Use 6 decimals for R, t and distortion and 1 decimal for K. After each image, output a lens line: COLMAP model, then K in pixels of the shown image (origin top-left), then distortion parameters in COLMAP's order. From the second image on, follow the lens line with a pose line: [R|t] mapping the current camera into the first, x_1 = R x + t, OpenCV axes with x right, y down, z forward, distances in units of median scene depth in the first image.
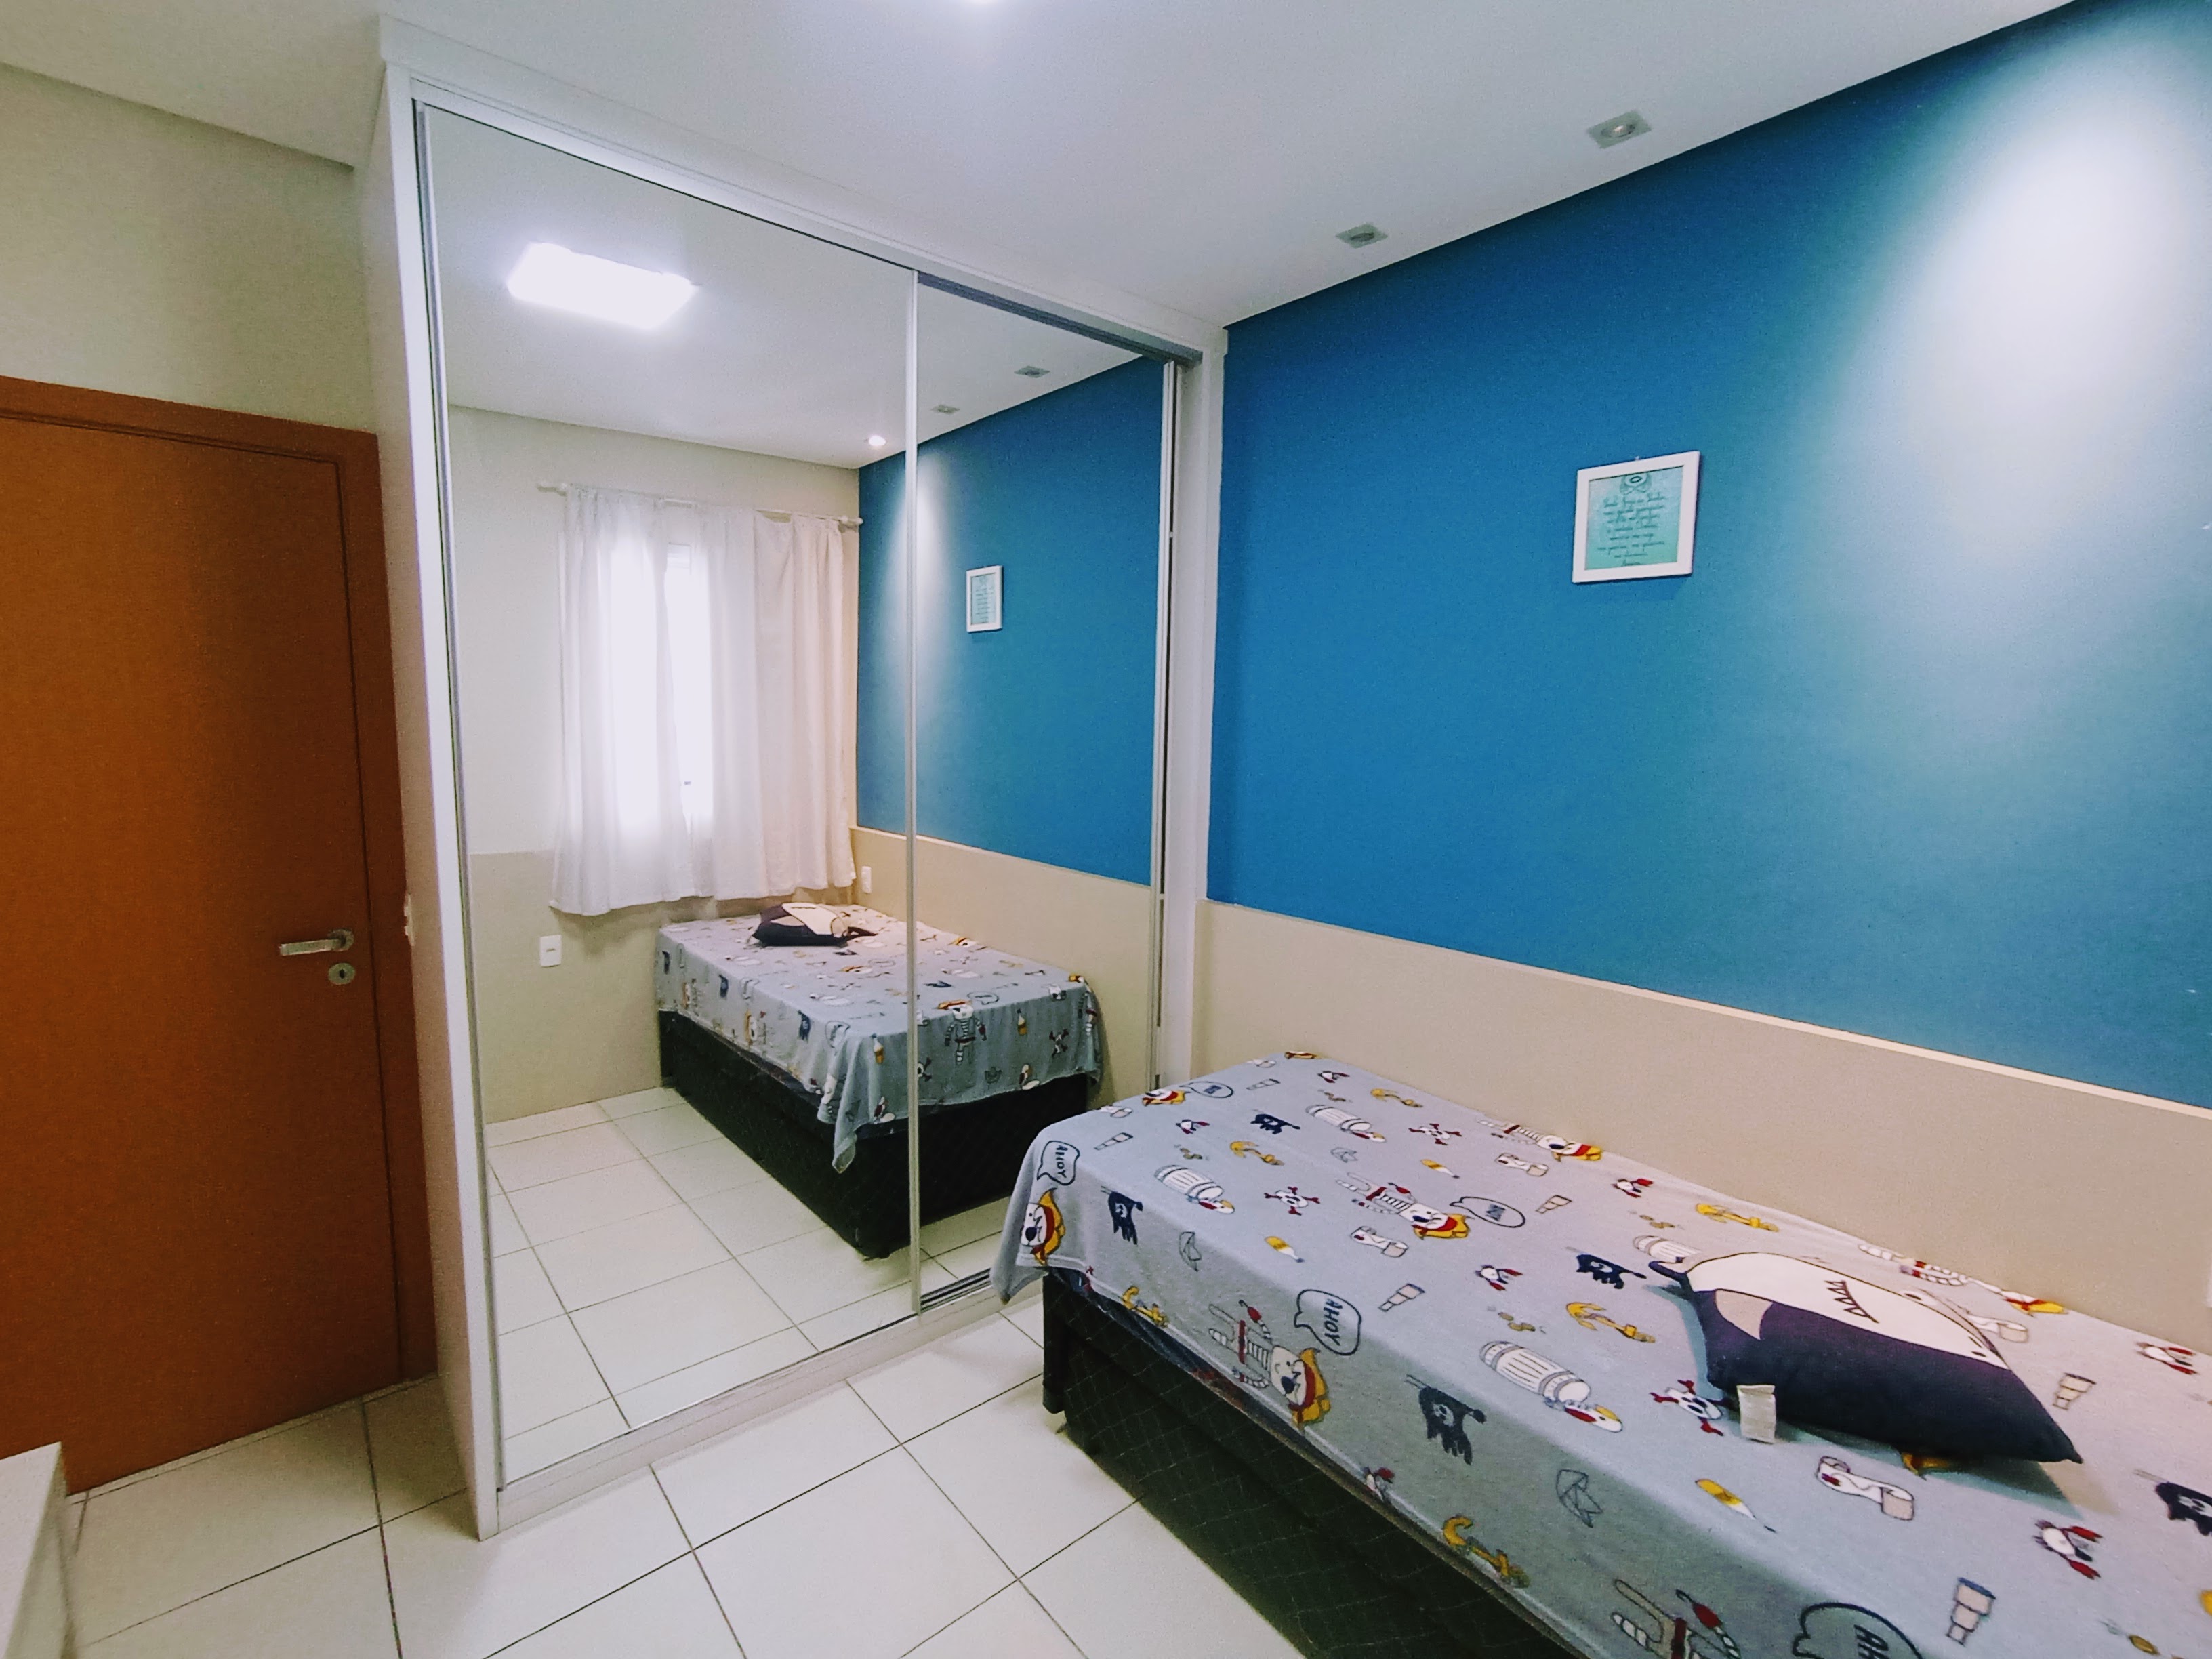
lens RADIAL K [[1007.9, 0, 1106.0], [0, 1007.9, 829.5], [0, 0, 1]] dist [-0.059152, 0.044585]
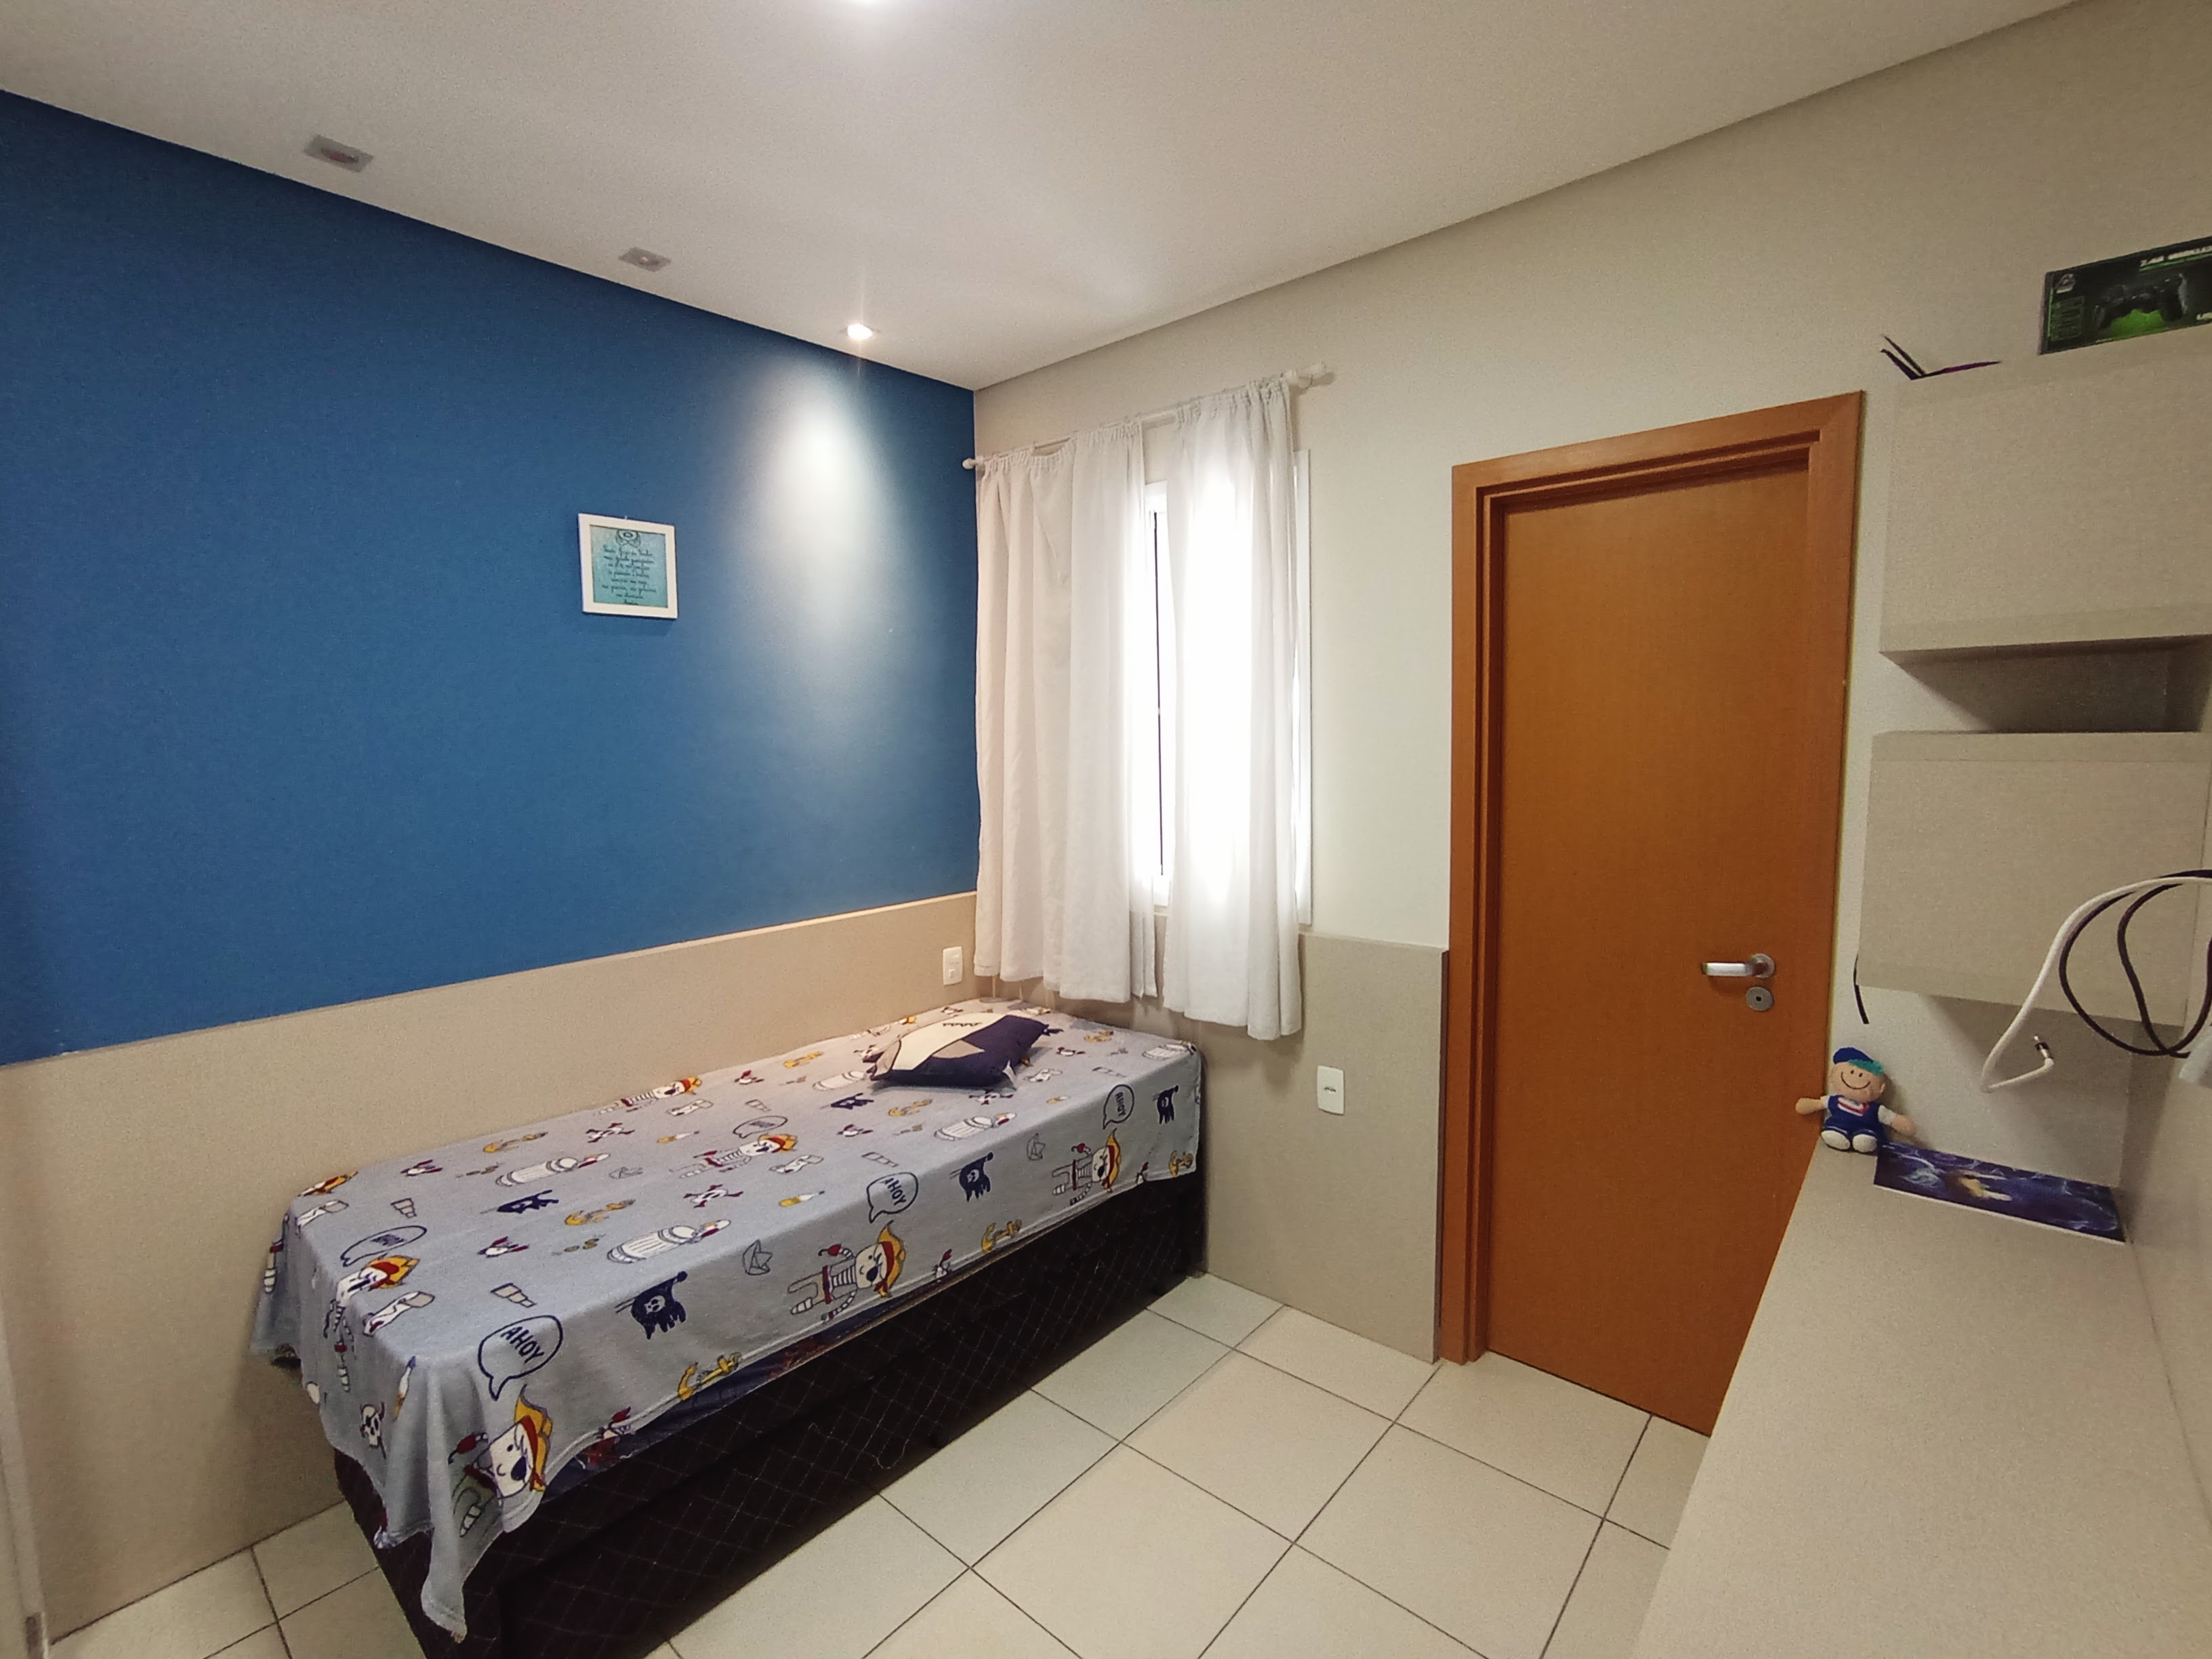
lens RADIAL K [[1007.9, 0, 1106.0], [0, 1007.9, 829.5], [0, 0, 1]] dist [-0.059152, 0.044585]
pose [[-0.146613, -0.114642, 0.982528, -0.850099], [0.134738, 0.981690, 0.134650, -0.087288], [-0.979975, 0.152125, -0.128481, 0.675917]]
